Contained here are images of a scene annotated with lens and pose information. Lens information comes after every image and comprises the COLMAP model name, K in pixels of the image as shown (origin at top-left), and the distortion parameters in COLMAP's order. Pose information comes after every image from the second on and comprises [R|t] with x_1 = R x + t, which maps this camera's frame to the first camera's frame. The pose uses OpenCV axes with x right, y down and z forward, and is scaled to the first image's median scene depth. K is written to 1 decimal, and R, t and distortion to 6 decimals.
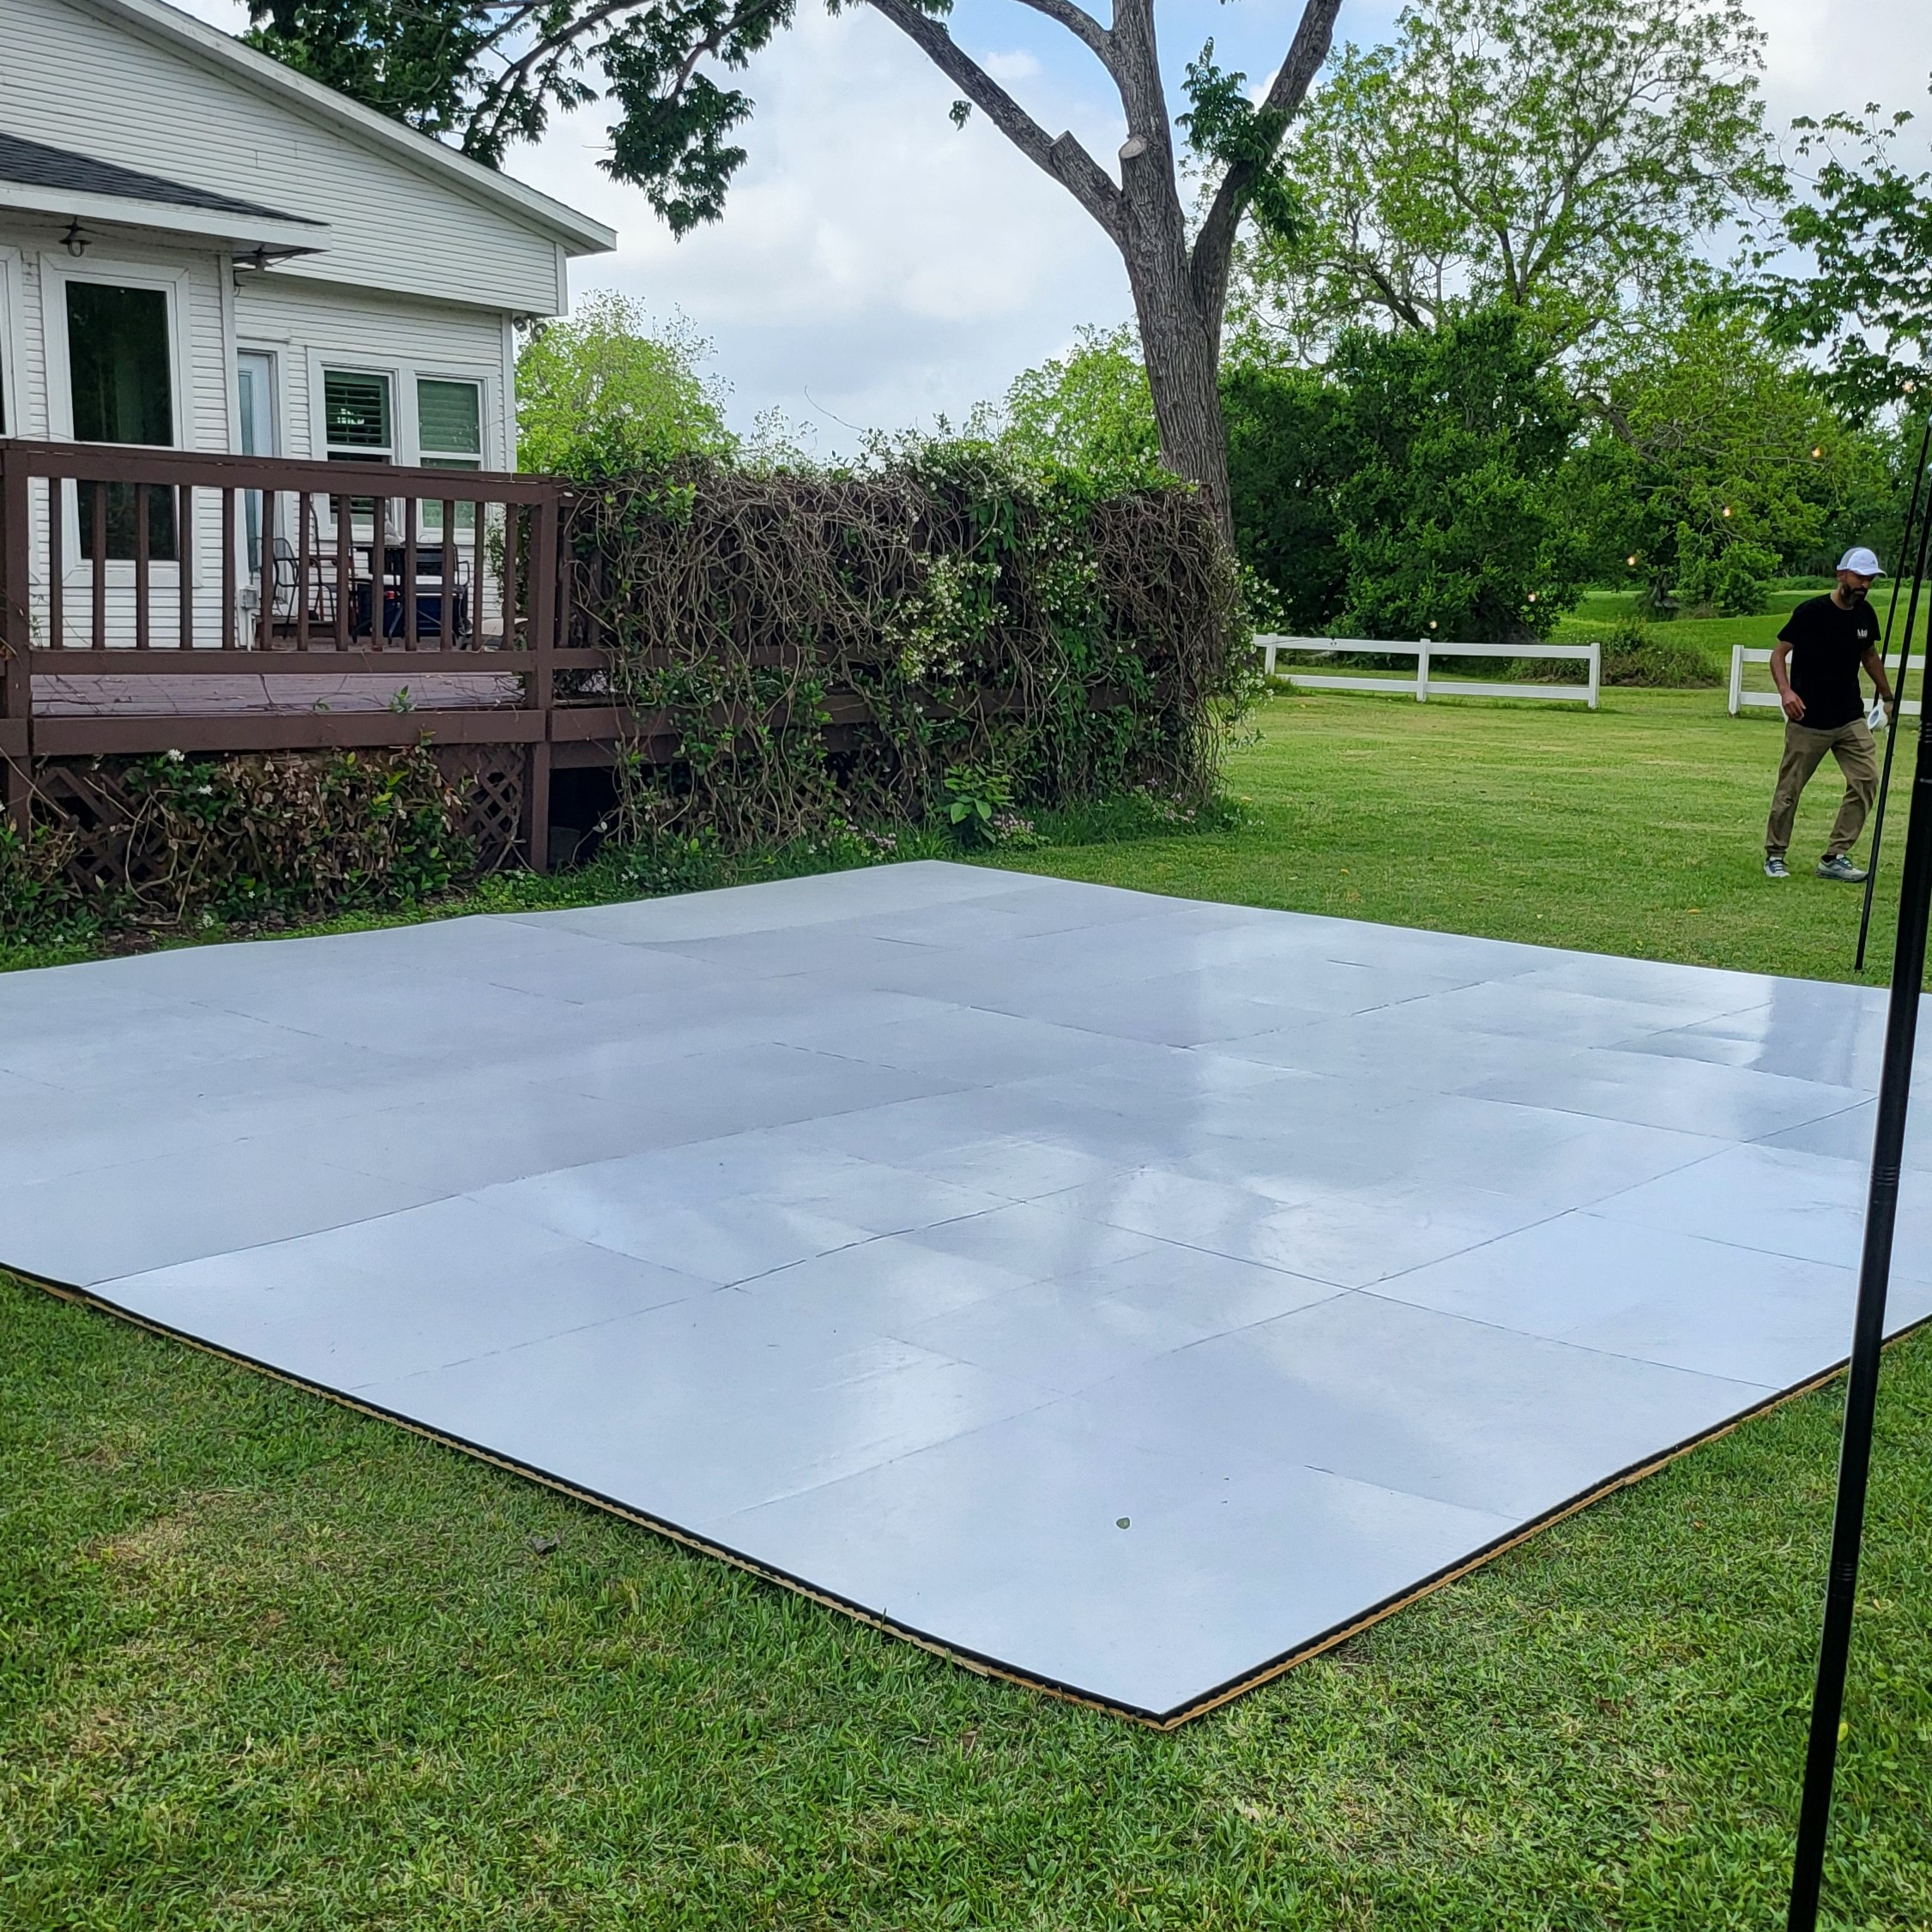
lens RADIAL K [[2345.6, 0, 966.0], [0, 2345.6, 966.0], [0, 0, 1]] dist [-0.010100, 0.312752]
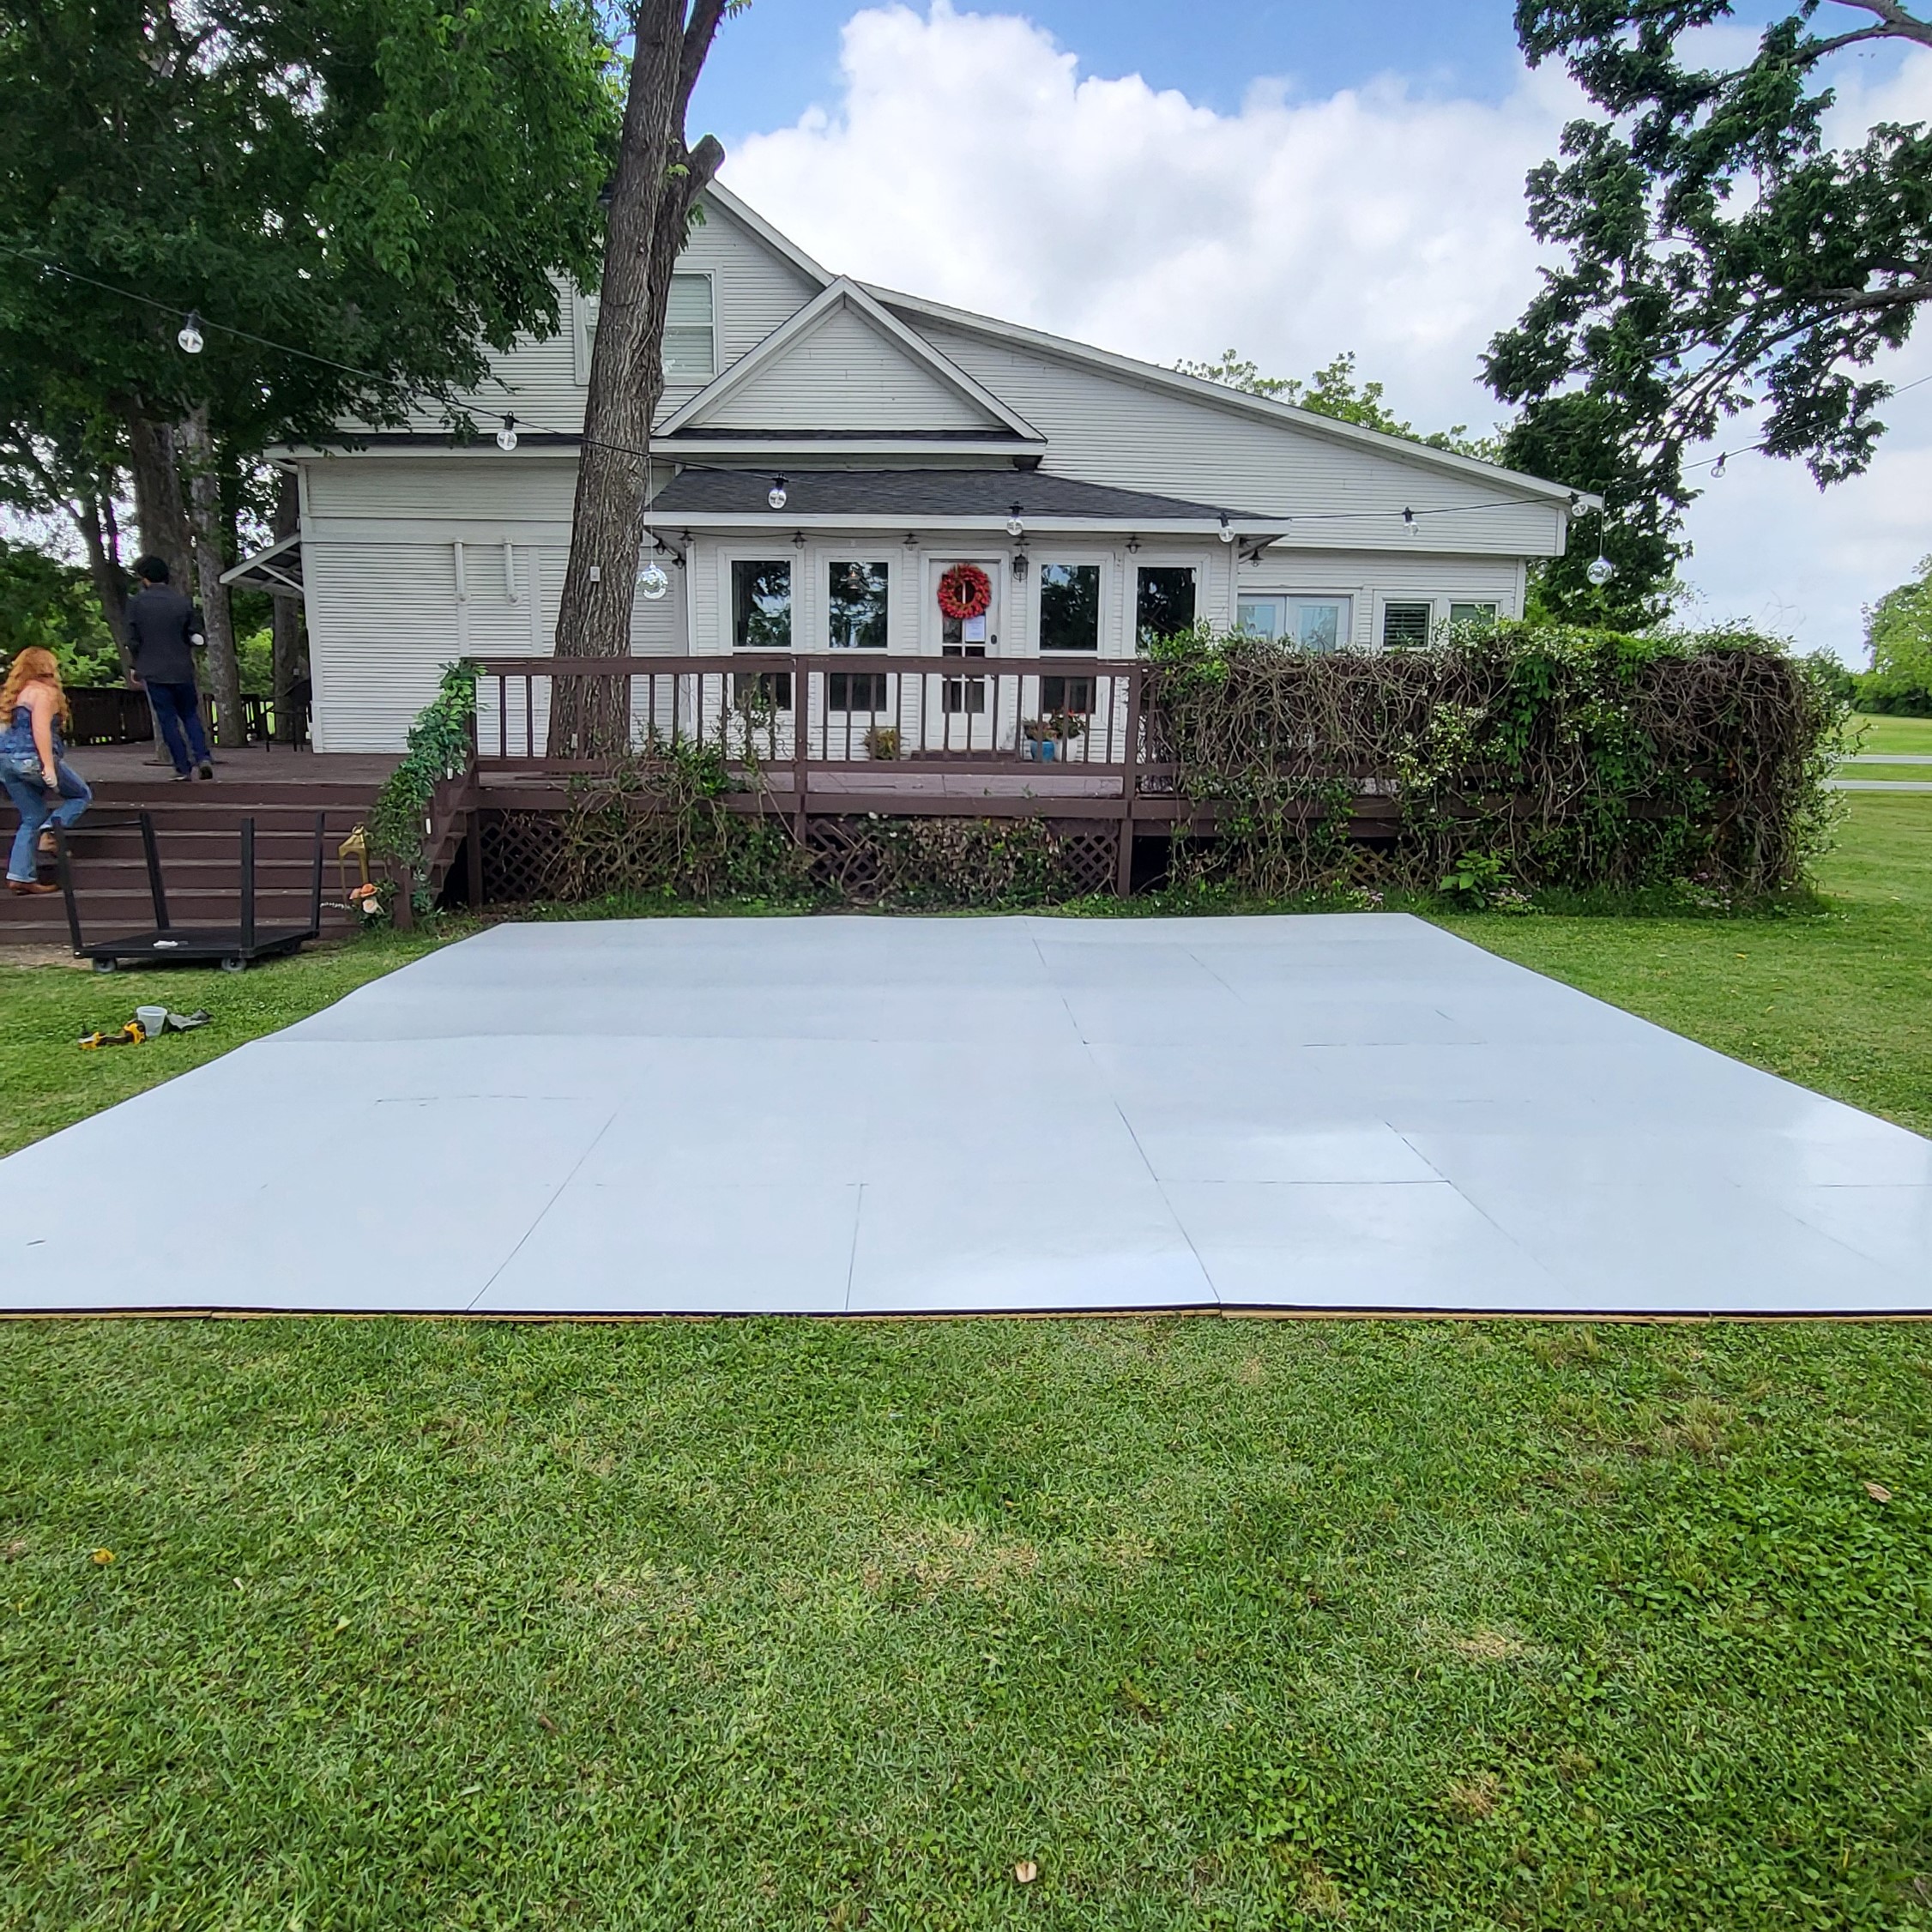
lens RADIAL K [[1312.0, 0, 966.0], [0, 1312.0, 966.0], [0, 0, 1]] dist [-0.000615, -0.023006]
pose [[0.678253, 0.121526, -0.724710, 0.142430], [-0.112937, 0.991752, 0.060608, -0.012005], [0.726098, 0.040739, 0.686383, 0.095058]]
